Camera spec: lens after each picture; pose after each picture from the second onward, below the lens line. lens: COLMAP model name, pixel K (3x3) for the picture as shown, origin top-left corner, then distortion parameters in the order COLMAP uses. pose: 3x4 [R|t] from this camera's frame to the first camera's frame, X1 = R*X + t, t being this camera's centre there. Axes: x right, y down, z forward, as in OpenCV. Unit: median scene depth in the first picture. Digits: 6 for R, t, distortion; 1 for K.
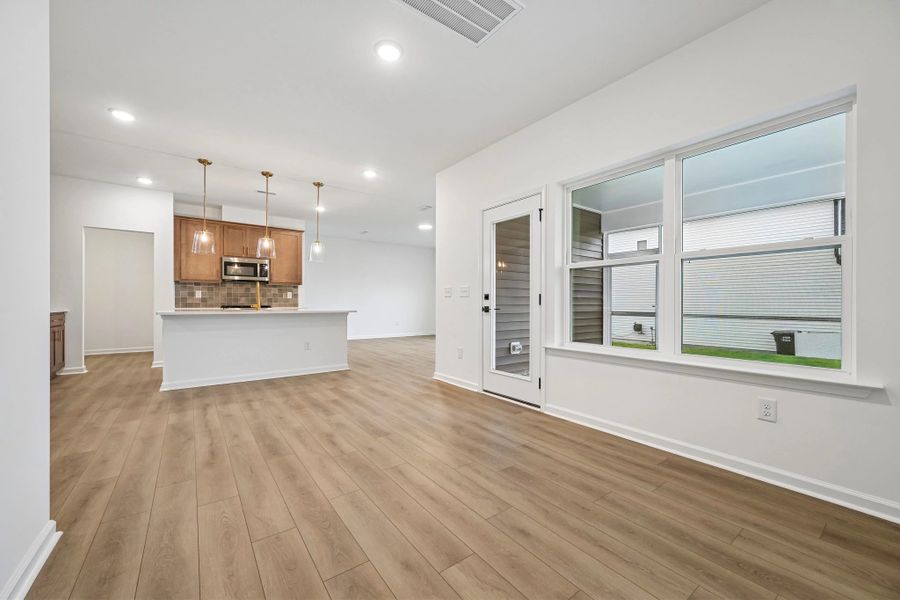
lens RADIAL K [[353.0, 0, 454.0], [0, 353.0, 302.9], [0, 0, 1]] dist [-0.000292, -0.000153]
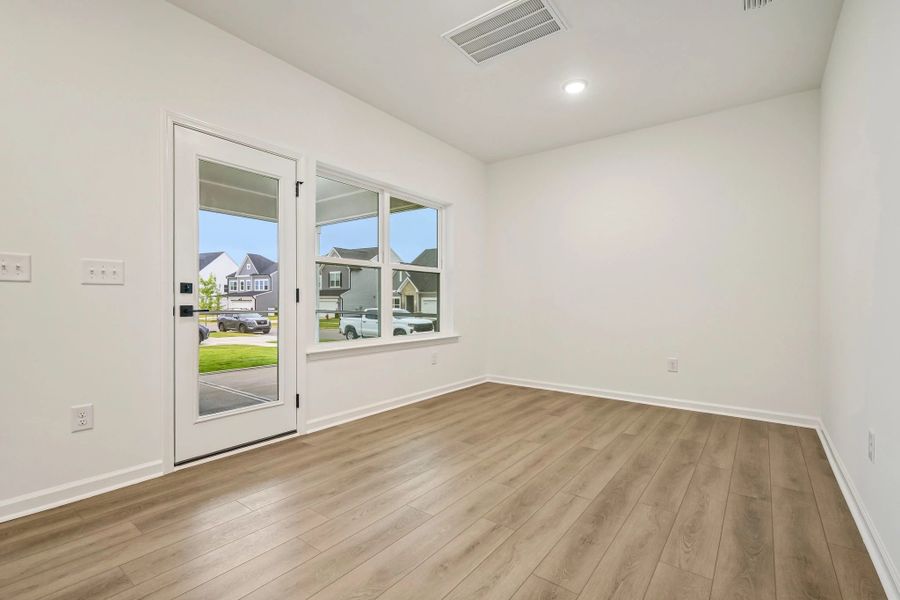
lens RADIAL K [[407.4, 0, 447.5], [0, 407.4, 301.7], [0, 0, 1]] dist [-0.001437, -0.000088]
pose [[-0.266935, -0.006329, 0.963694, -1.045447], [-0.005787, 0.999971, 0.004964, -0.002918], [-0.963697, -0.004251, -0.266964, 1.320245]]
